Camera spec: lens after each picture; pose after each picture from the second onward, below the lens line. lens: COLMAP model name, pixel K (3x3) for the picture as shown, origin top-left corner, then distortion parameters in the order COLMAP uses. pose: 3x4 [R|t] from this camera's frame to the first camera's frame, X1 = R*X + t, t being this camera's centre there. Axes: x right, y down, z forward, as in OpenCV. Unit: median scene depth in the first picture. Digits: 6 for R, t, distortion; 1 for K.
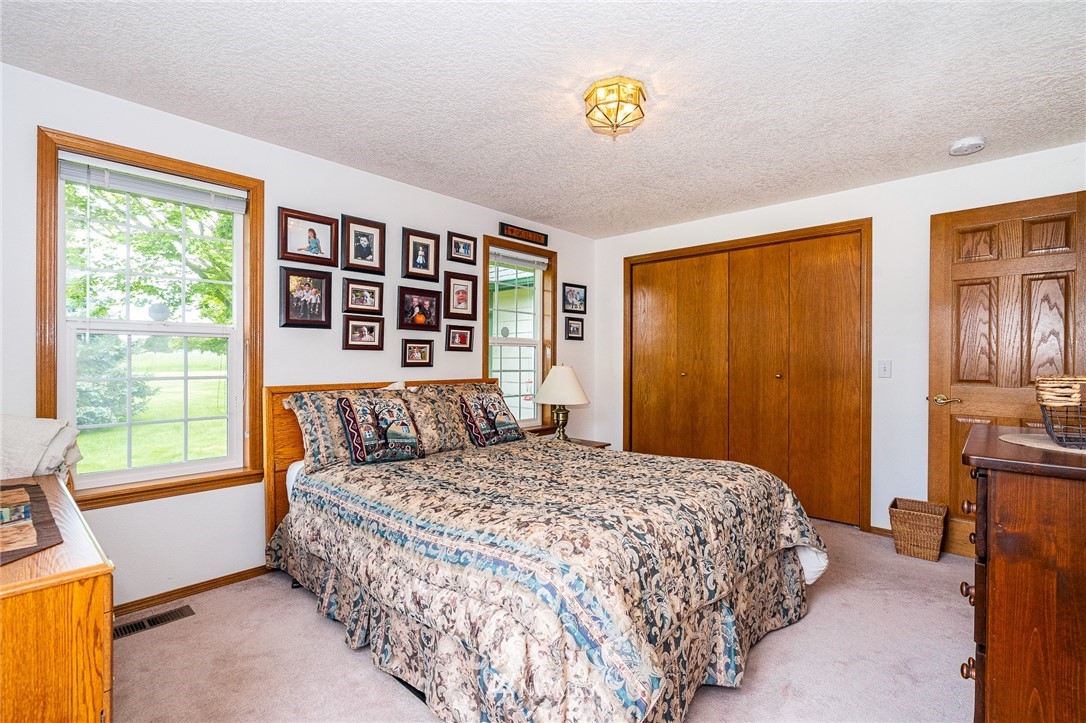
lens RADIAL K [[505.4, 0, 549.6], [0, 505.4, 360.2], [0, 0, 1]] dist [-0.000788, 0.000835]
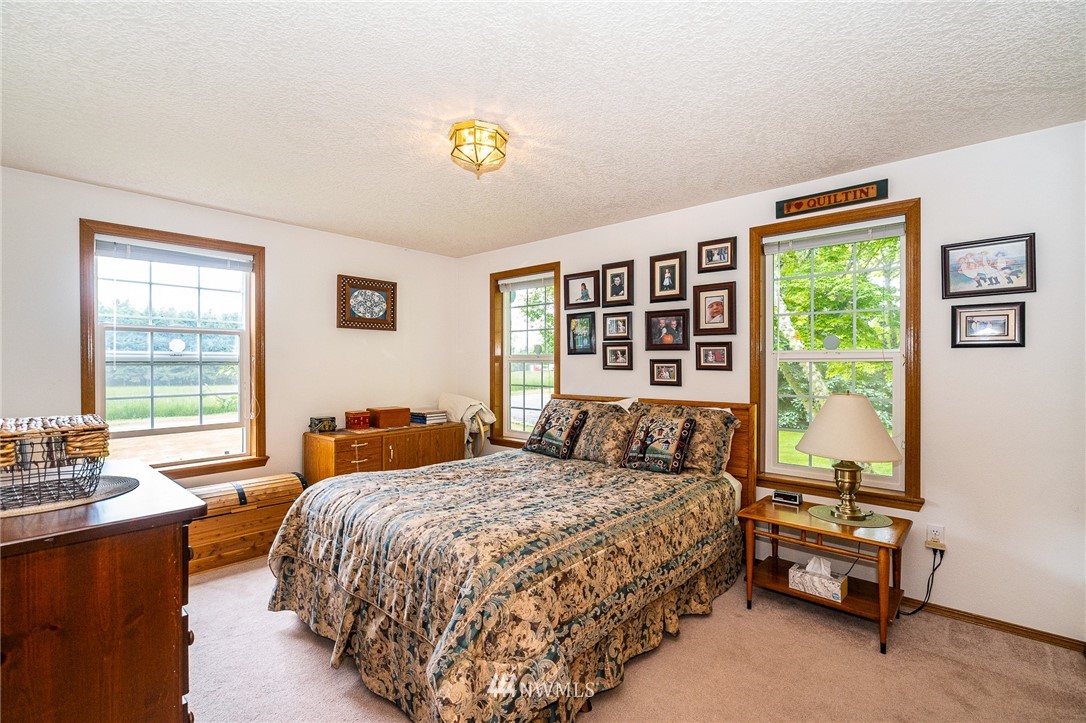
lens RADIAL K [[505.4, 0, 550.1], [0, 505.4, 363.1], [0, 0, 1]] dist [-0.000788, 0.000835]
pose [[0.003368, -0.006191, -0.999975, 0.778681], [-0.005616, 0.999965, -0.006209, -0.025522], [0.999979, 0.005637, 0.003333, 0.765194]]
